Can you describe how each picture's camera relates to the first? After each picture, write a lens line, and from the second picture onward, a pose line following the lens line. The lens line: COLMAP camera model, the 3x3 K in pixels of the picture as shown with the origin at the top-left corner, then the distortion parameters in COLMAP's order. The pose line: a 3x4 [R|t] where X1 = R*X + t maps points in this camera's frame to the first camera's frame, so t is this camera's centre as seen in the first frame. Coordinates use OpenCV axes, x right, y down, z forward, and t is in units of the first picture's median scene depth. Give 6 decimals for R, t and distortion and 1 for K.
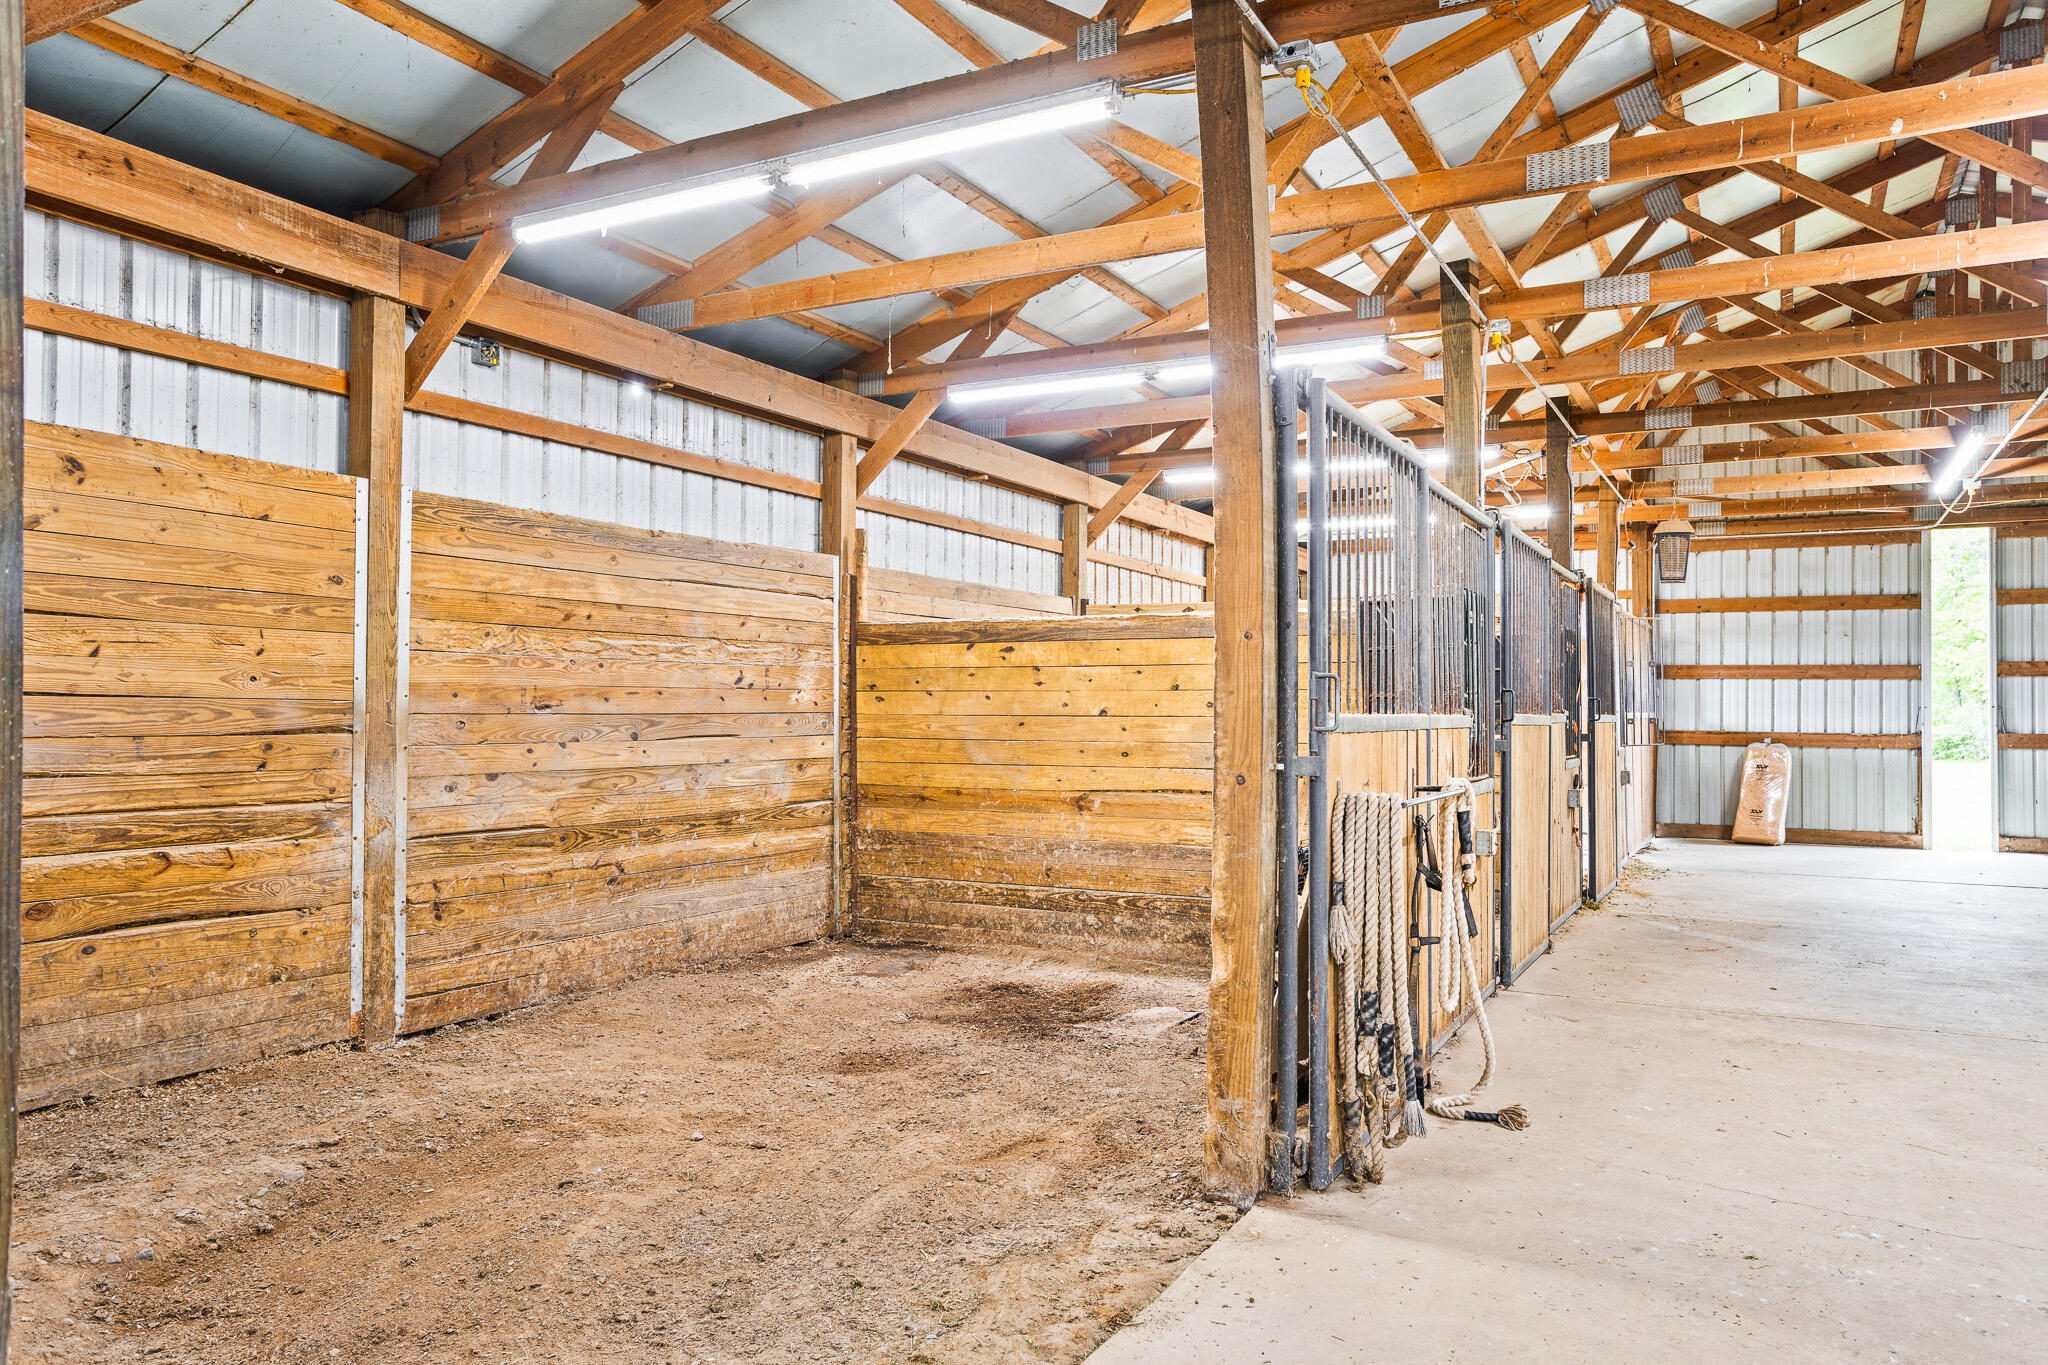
lens RADIAL K [[1426.6, 0, 1028.9], [0, 1426.6, 682.0], [0, 0, 1]] dist [-0.036206, 0.053561]
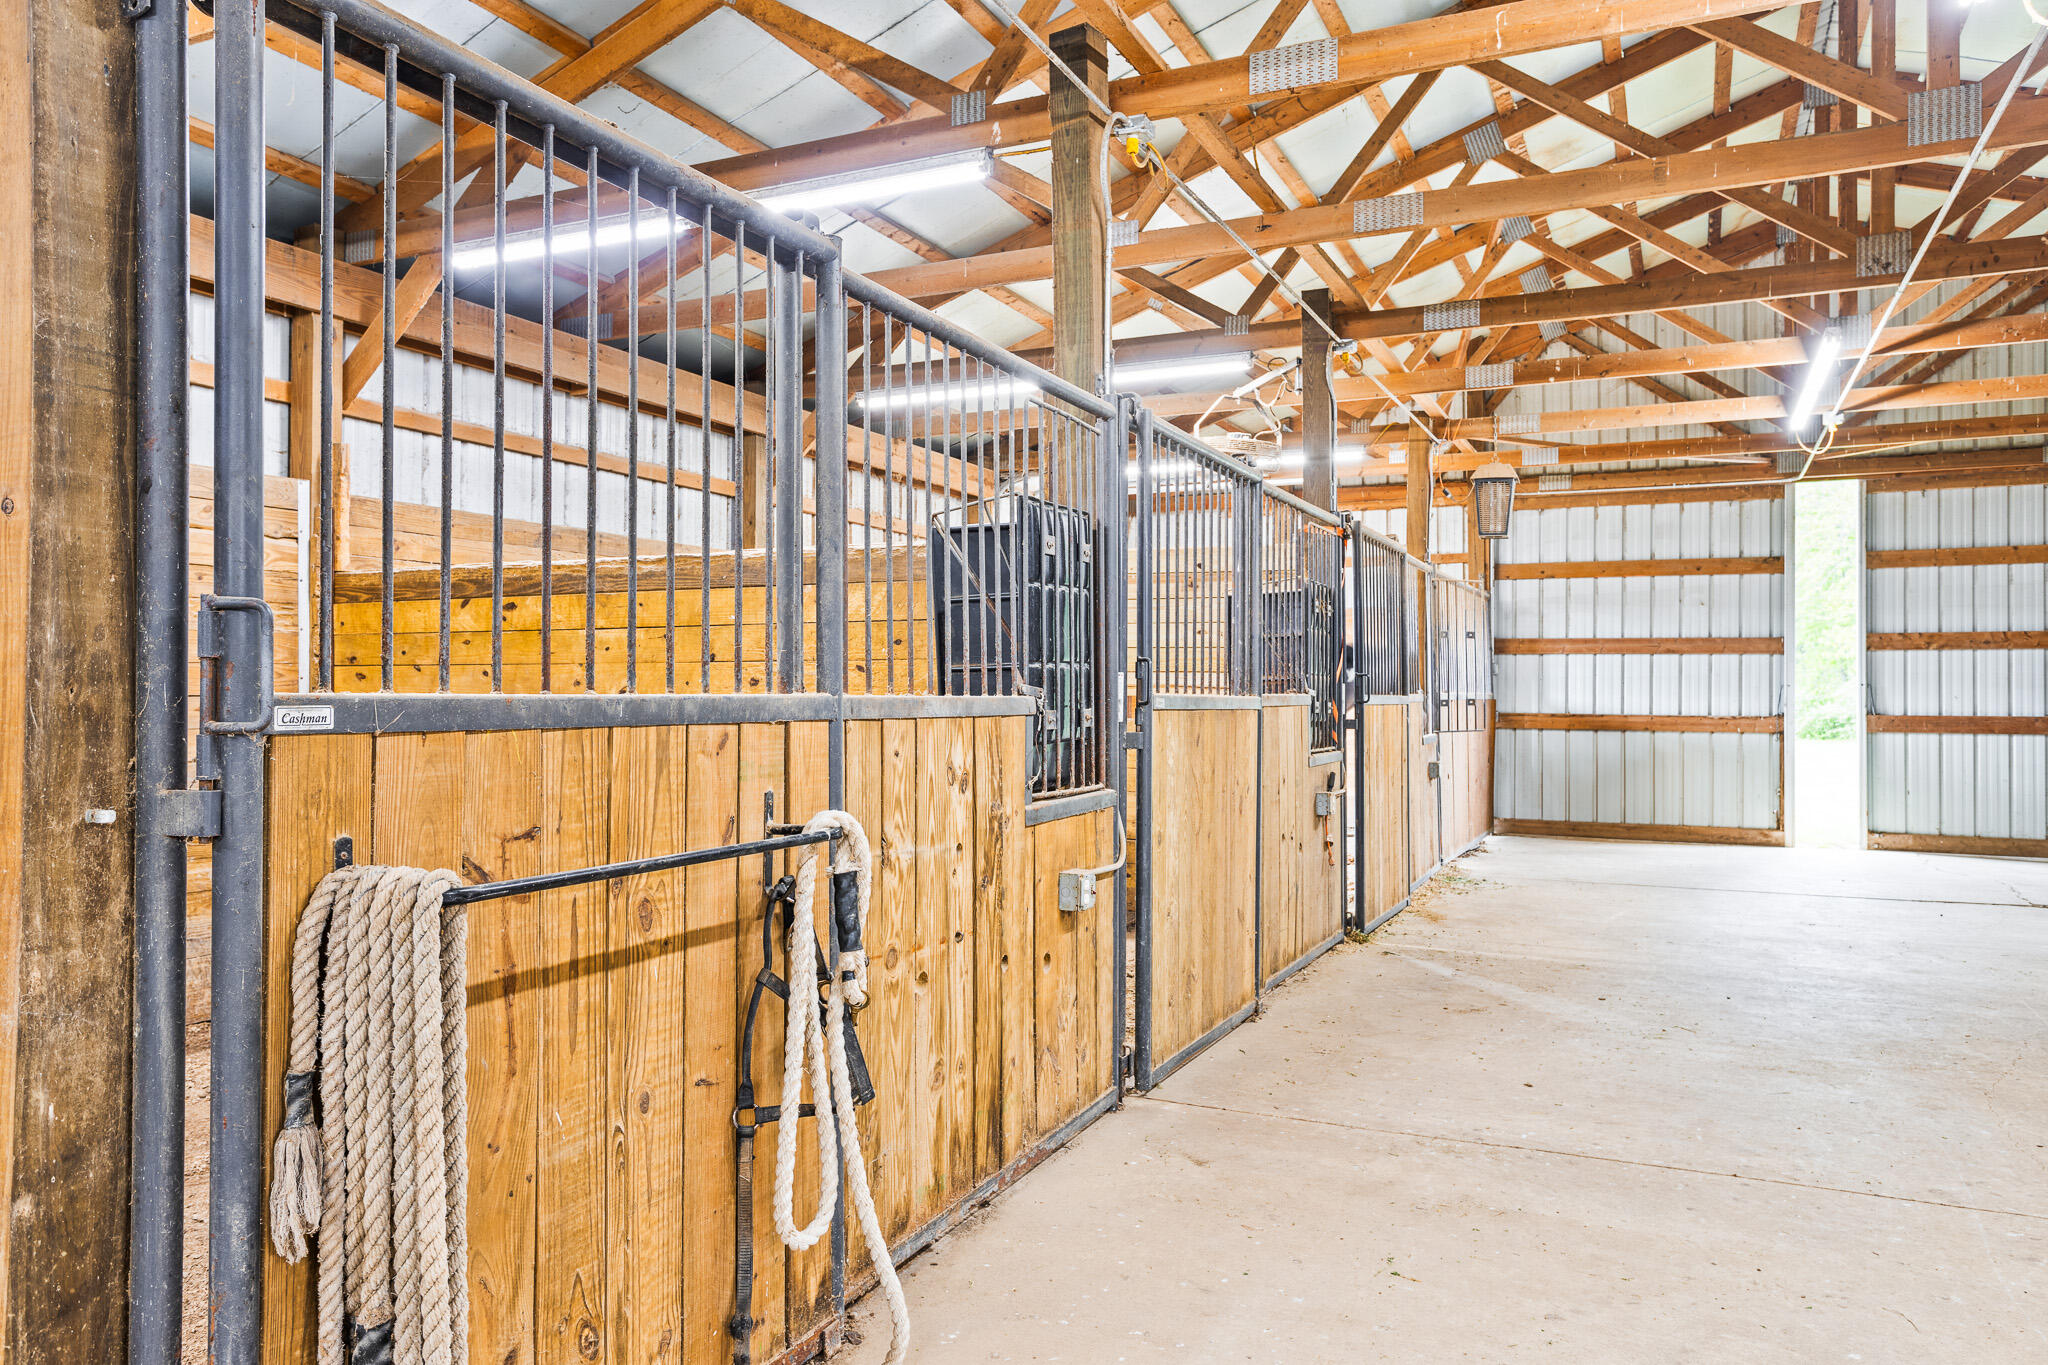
lens RADIAL K [[1417.6, 0, 1024.0], [0, 1417.6, 682.5], [0, 0, 1]] dist [-0.040070, 0.055057]
pose [[0.998749, -0.002739, 0.049926, 0.226415], [0.002114, 0.999919, 0.012565, 0.007706], [-0.049956, -0.012444, 0.998674, 0.299293]]
